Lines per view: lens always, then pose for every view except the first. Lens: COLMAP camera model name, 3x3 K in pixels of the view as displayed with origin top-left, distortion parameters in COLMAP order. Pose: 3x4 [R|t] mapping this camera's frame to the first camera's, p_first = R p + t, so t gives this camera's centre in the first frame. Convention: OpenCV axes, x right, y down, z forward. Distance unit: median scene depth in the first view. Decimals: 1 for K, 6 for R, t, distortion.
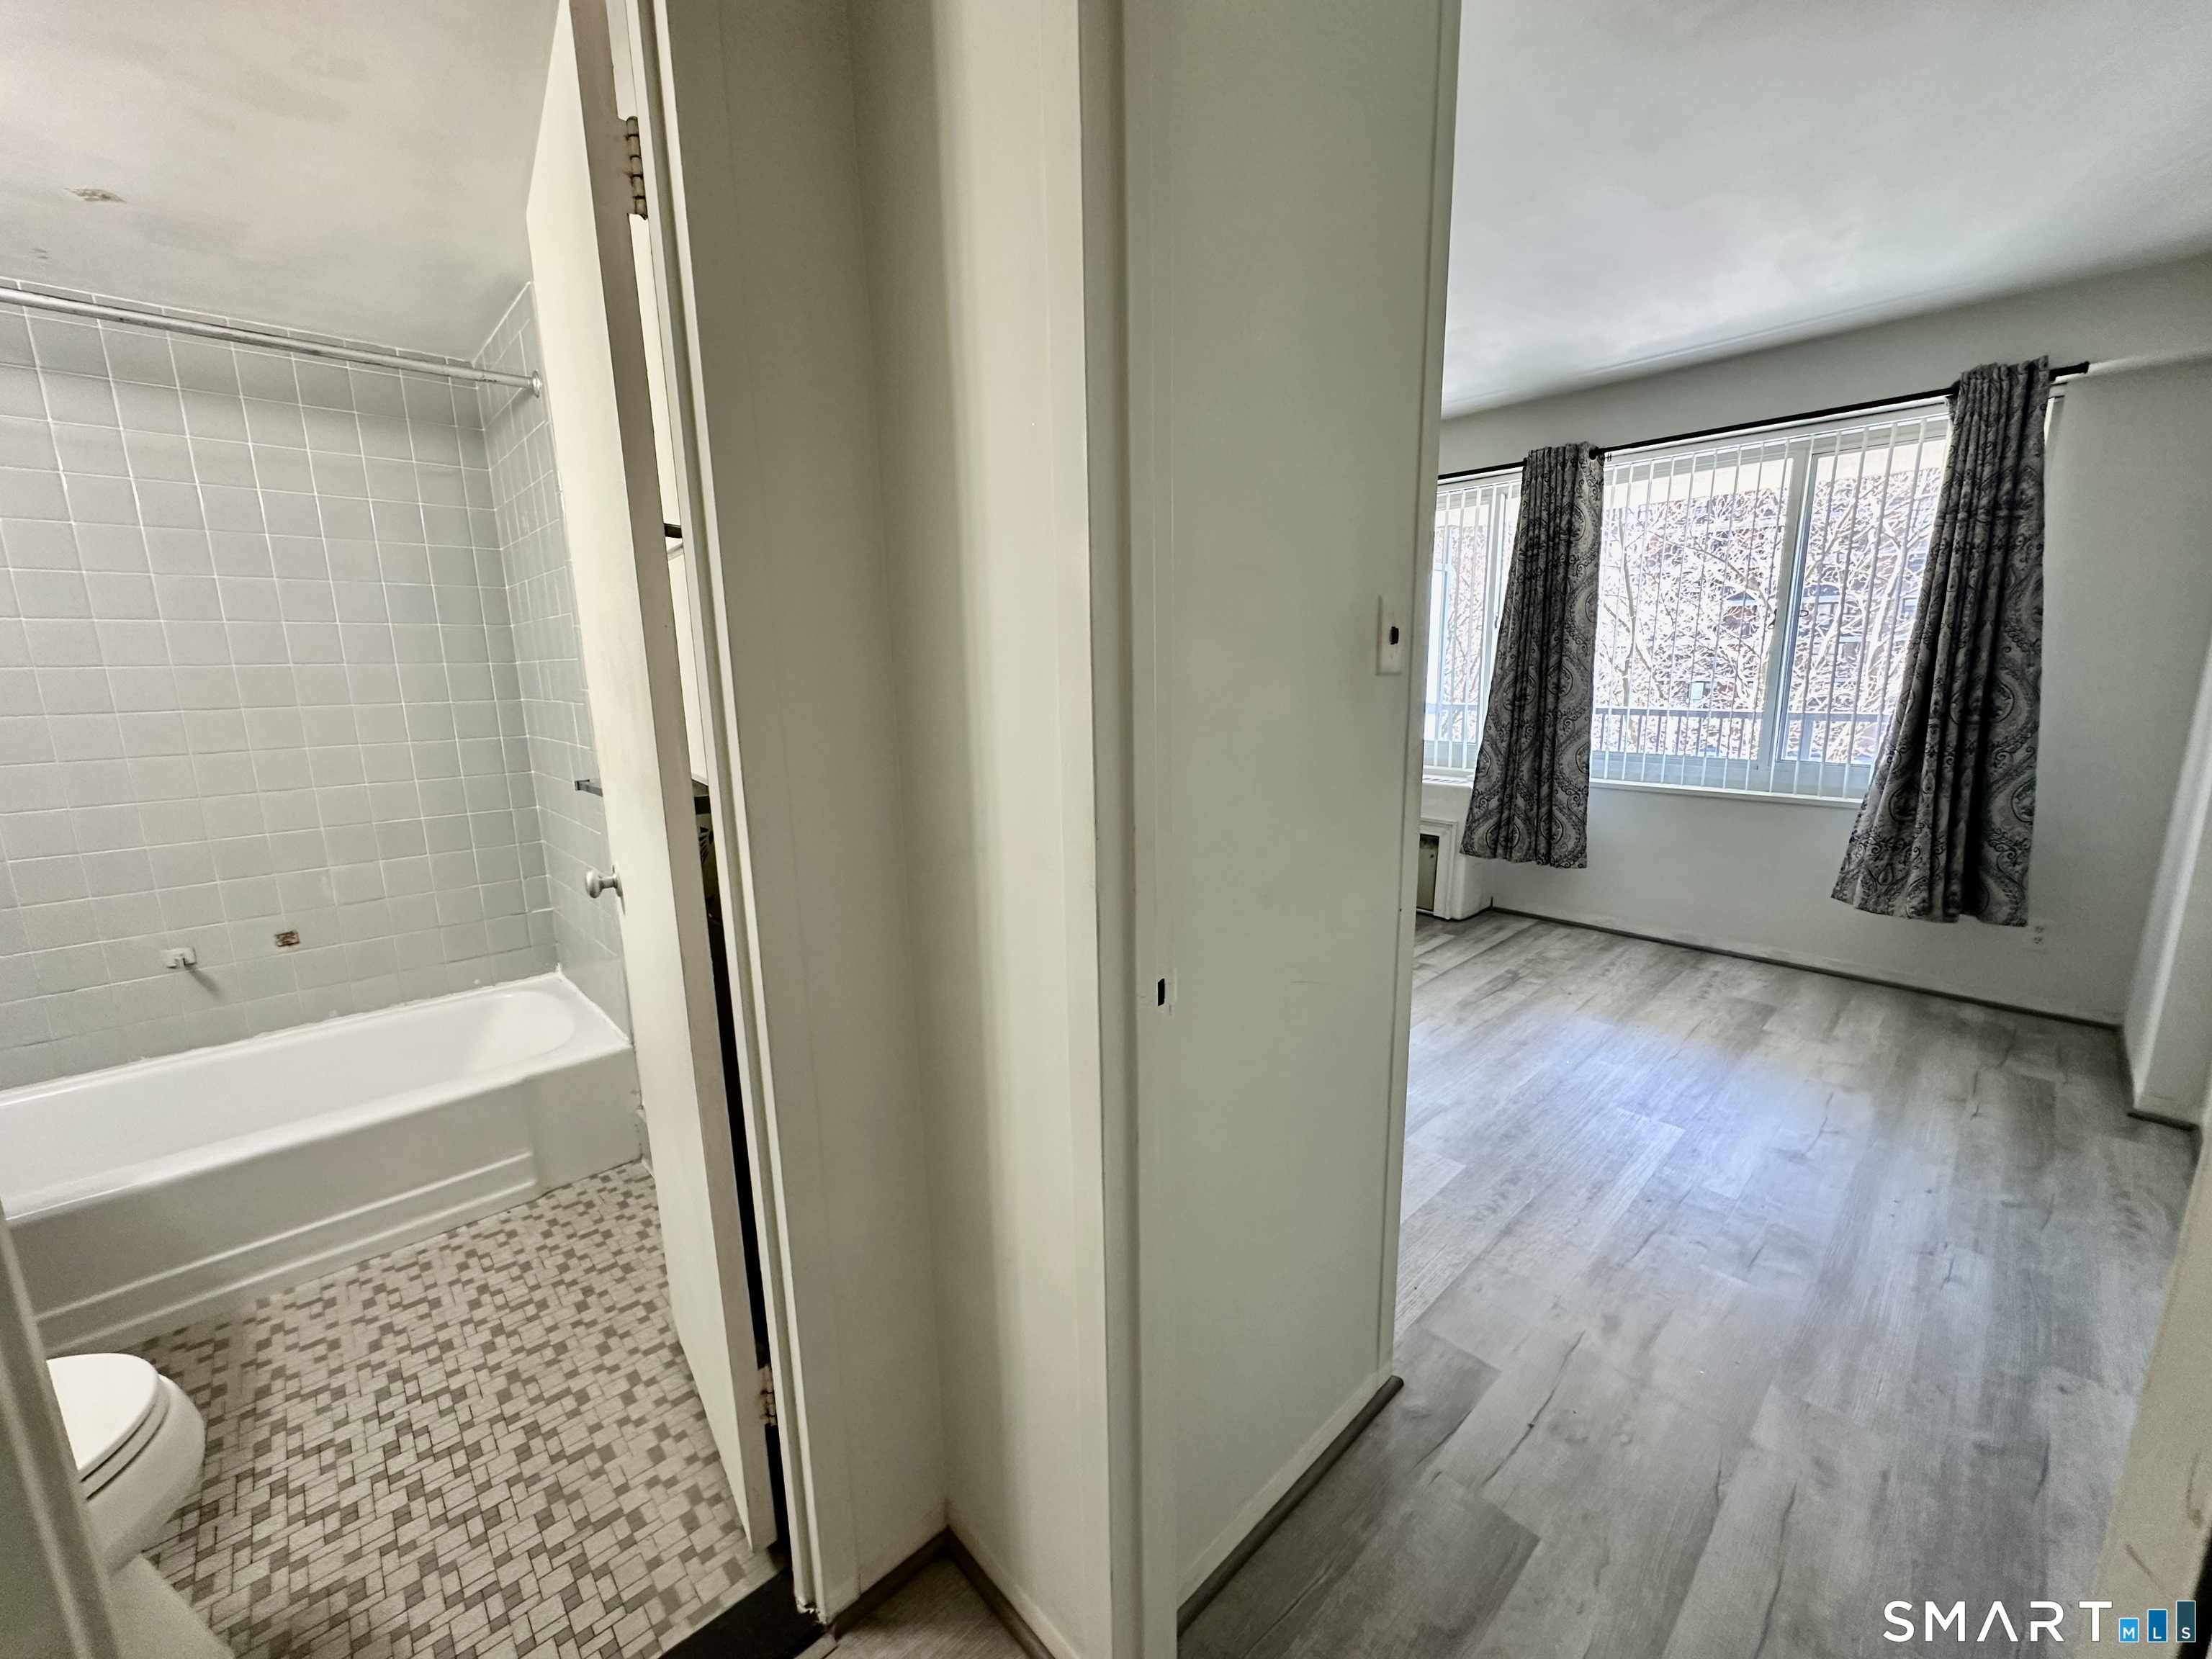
lens RADIAL K [[886.5, 0, 1093.8], [0, 886.5, 830.7], [0, 0, 1]] dist [-0.001060, 0.000146]
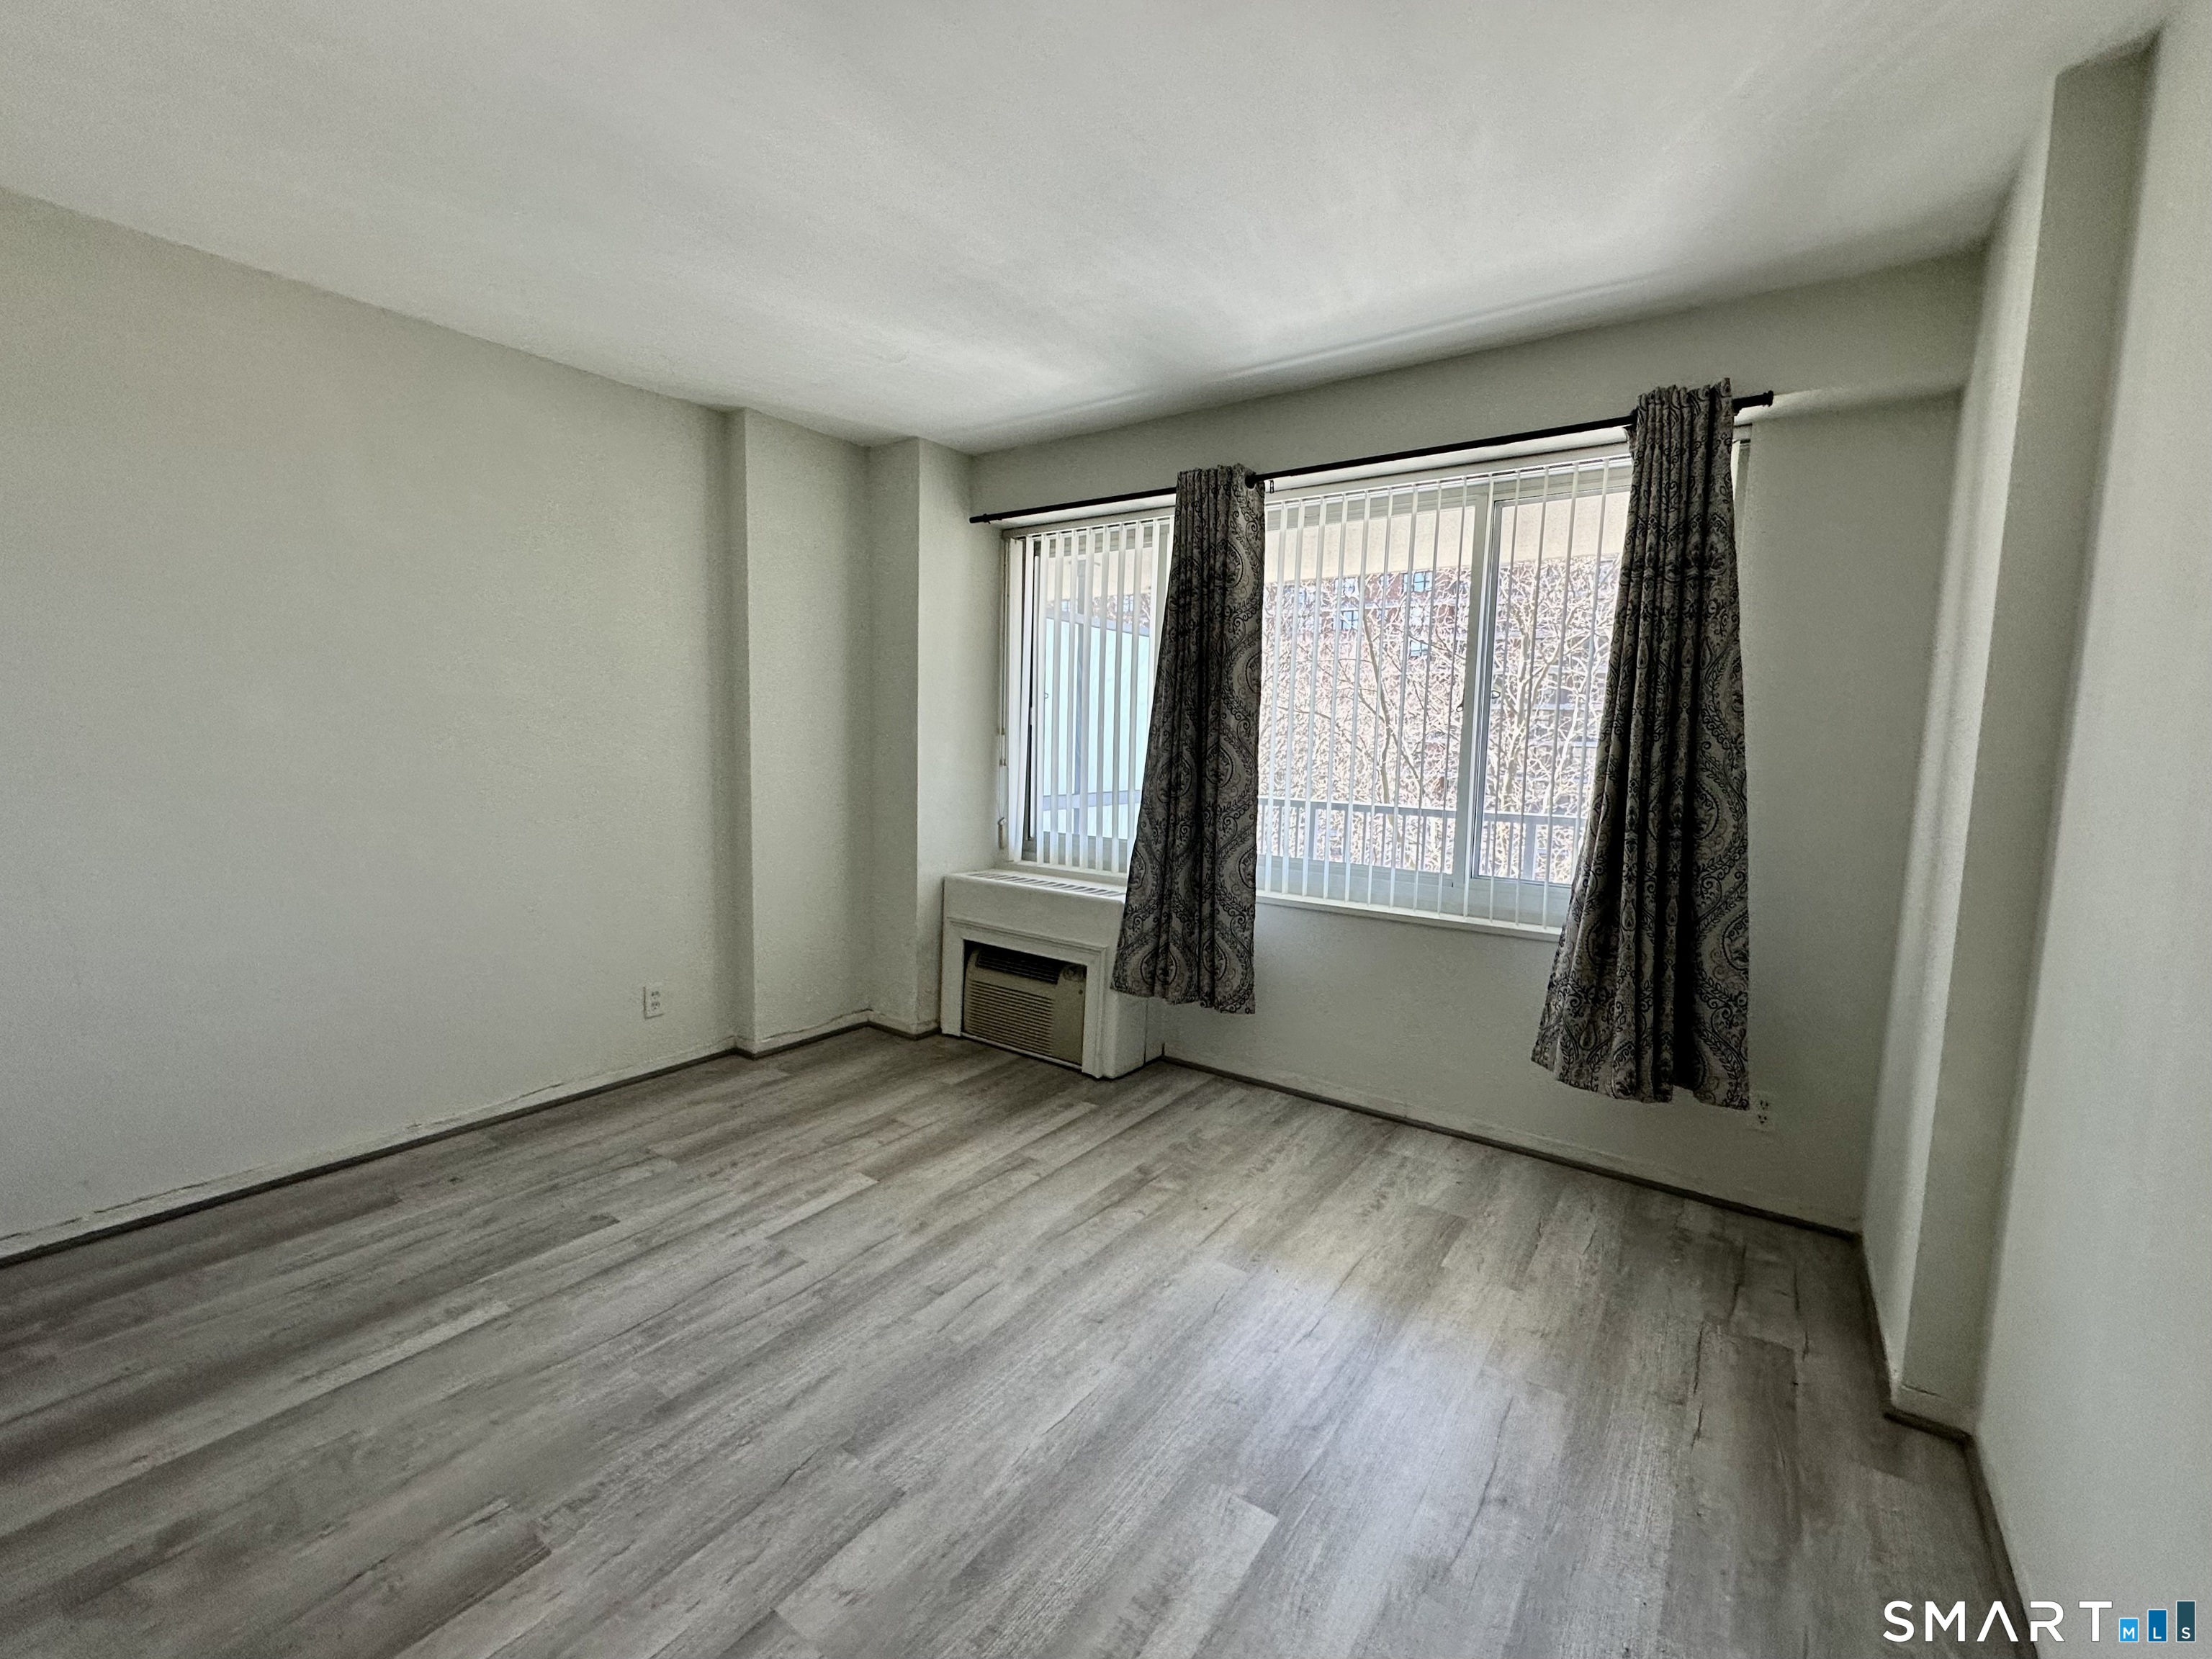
lens RADIAL K [[915.9, 0, 1106.0], [0, 915.9, 829.5], [0, 0, 1]] dist [-0.002920, 0.000875]
pose [[0.980238, 0.024484, 0.196302, 0.333603], [-0.006737, 0.995867, -0.090569, -0.051399], [-0.197708, 0.087456, 0.976352, 0.304186]]
